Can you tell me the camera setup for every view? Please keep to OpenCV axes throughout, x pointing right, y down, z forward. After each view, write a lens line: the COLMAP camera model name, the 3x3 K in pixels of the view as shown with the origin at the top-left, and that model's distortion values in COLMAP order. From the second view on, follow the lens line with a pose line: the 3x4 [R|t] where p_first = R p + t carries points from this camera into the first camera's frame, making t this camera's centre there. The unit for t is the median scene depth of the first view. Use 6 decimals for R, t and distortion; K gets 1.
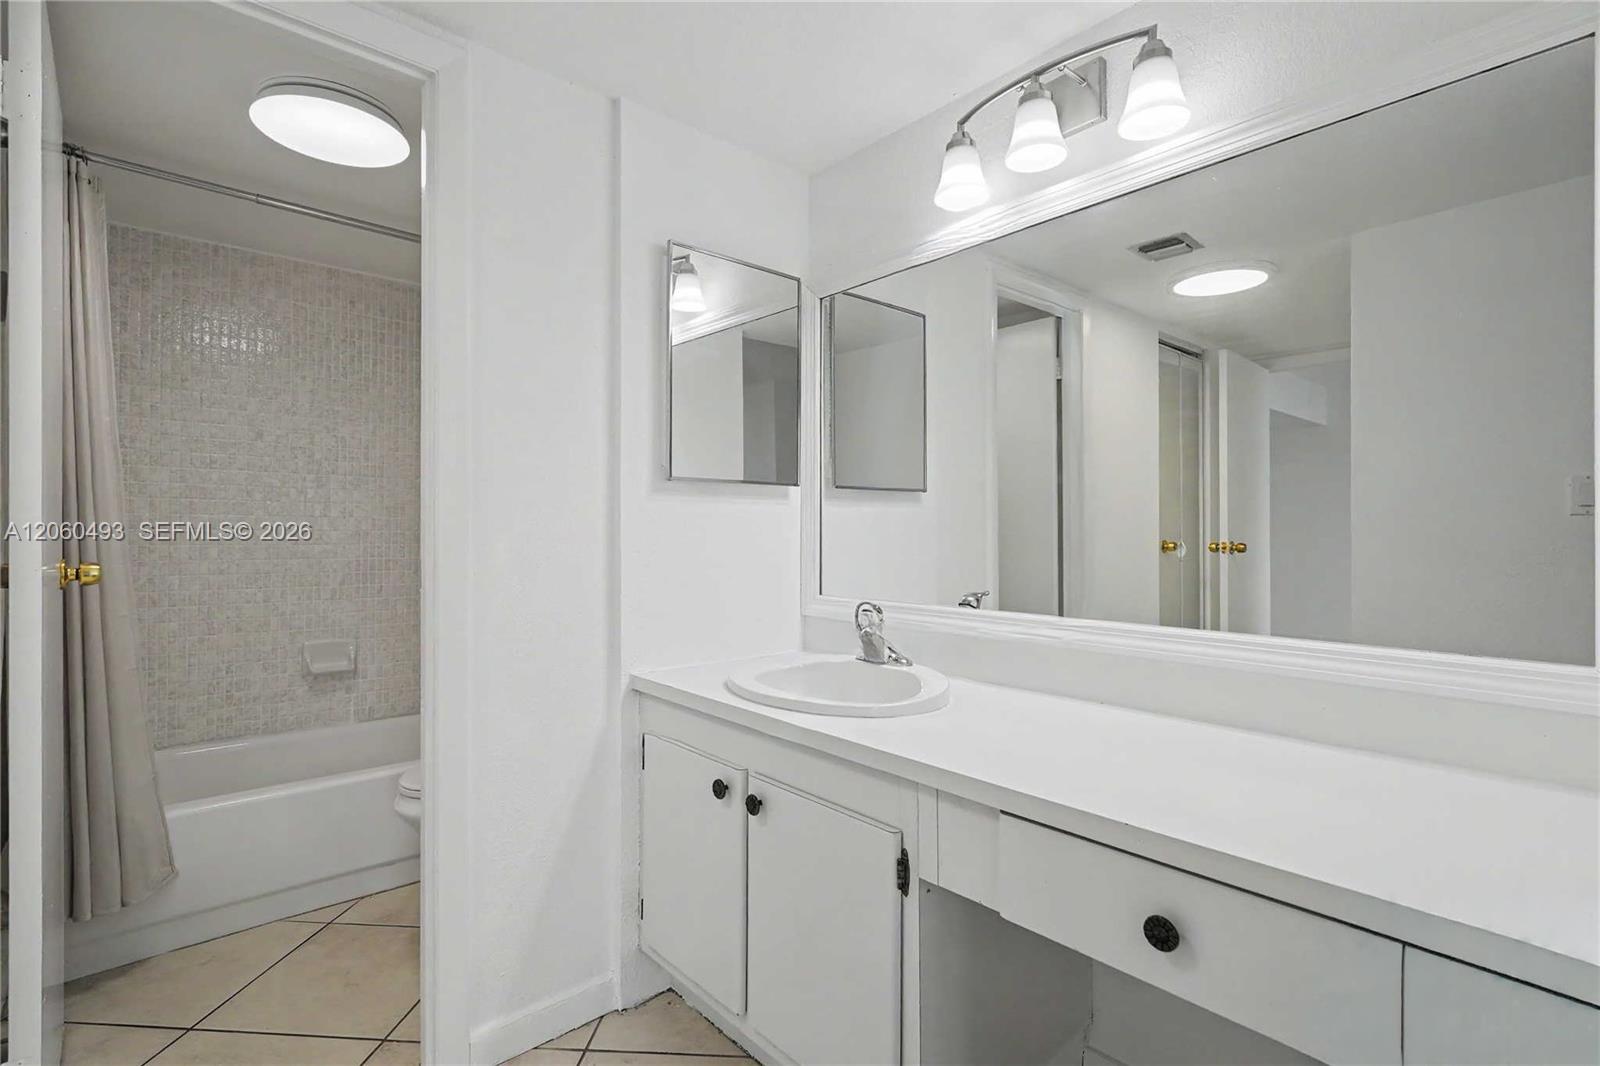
lens RADIAL K [[758.4, 0, 789.8], [0, 758.4, 534.7], [0, 0, 1]] dist [0.003881, -0.002279]
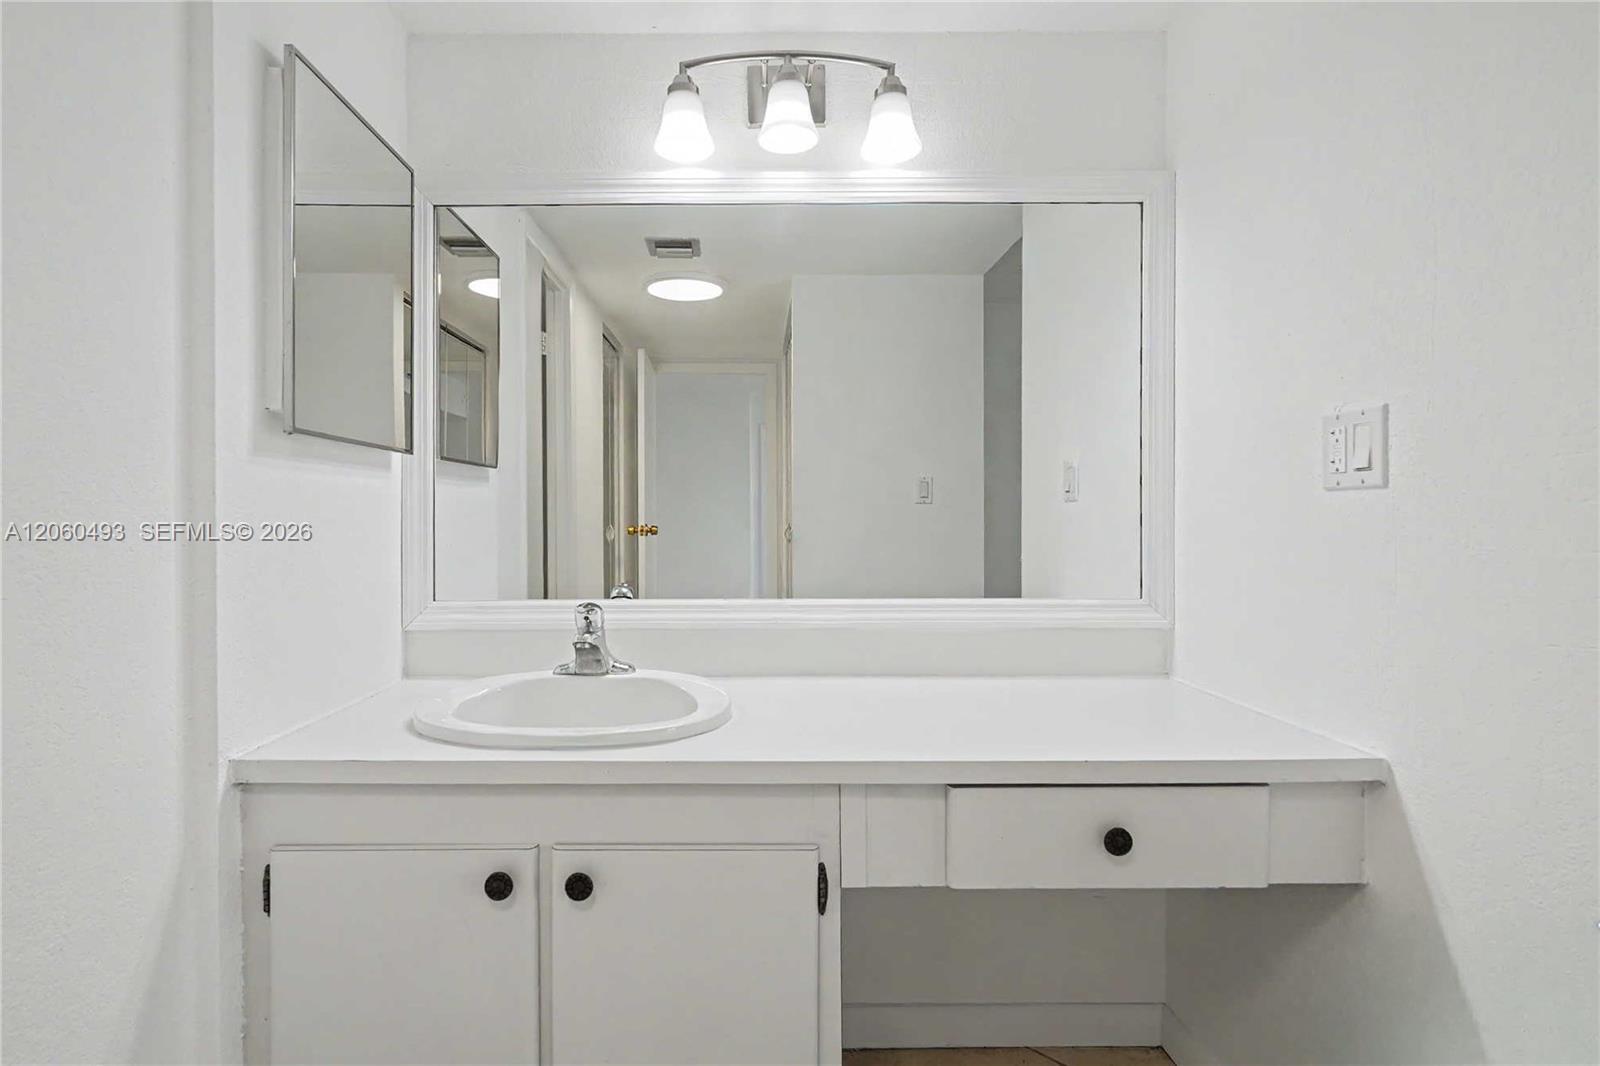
lens RADIAL K [[758.4, 0, 881.3], [0, 758.4, 526.5], [0, 0, 1]] dist [0.003881, -0.002279]
pose [[0.654126, -0.013852, 0.756259, -0.321743], [0.006486, 0.999898, 0.012704, -0.000826], [-0.756358, -0.003405, 0.654149, 0.232464]]
